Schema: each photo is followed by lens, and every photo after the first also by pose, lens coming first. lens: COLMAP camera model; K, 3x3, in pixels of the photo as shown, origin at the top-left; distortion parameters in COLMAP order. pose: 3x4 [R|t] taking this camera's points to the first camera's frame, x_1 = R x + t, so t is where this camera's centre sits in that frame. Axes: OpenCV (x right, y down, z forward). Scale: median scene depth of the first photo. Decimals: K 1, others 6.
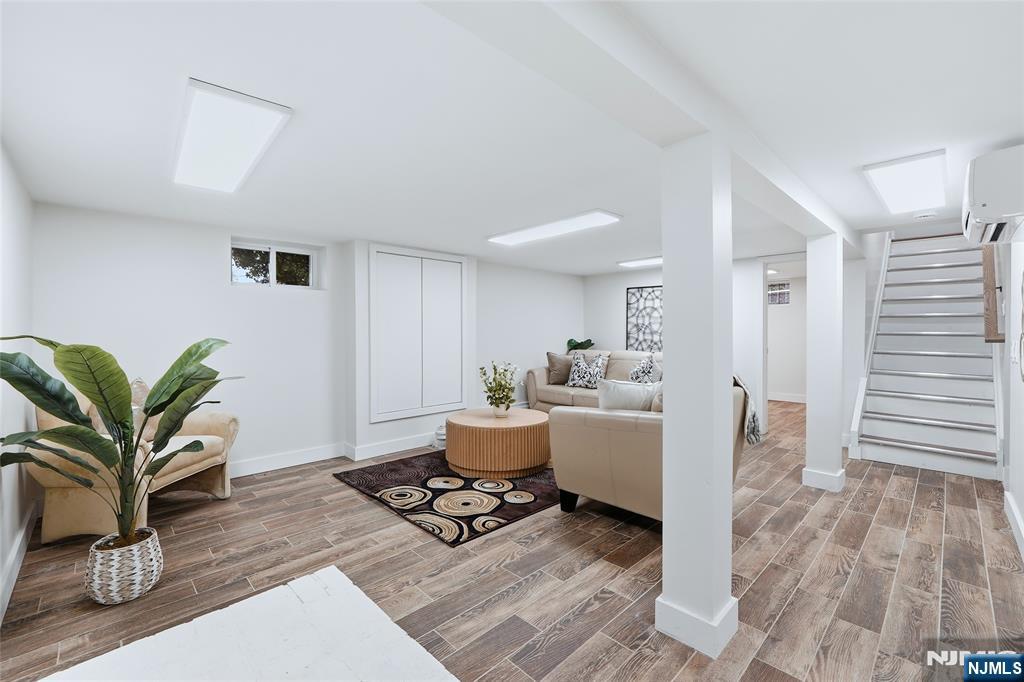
lens RADIAL K [[430.1, 0, 506.9], [0, 430.1, 333.8], [0, 0, 1]] dist [0.000309, 0.000335]
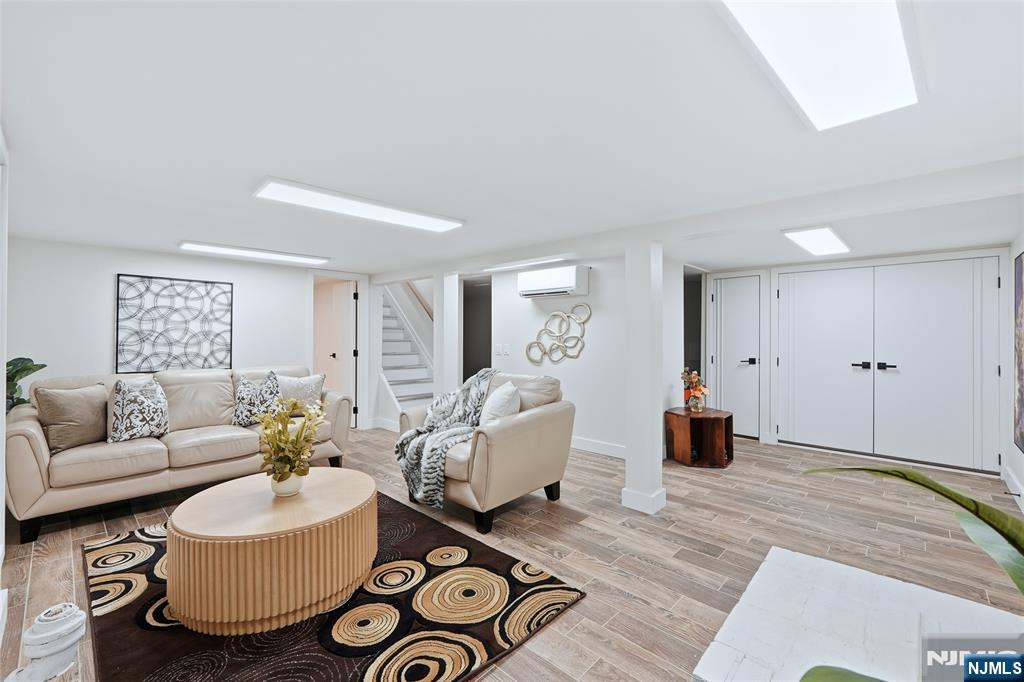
lens RADIAL K [[430.1, 0, 506.9], [0, 430.1, 333.8], [0, 0, 1]] dist [0.000309, 0.000335]
pose [[-0.035412, 0.002616, 0.999369, -0.436383], [0.003120, 0.999992, -0.002508, -0.016128], [-0.999368, 0.003030, -0.035420, 0.518353]]
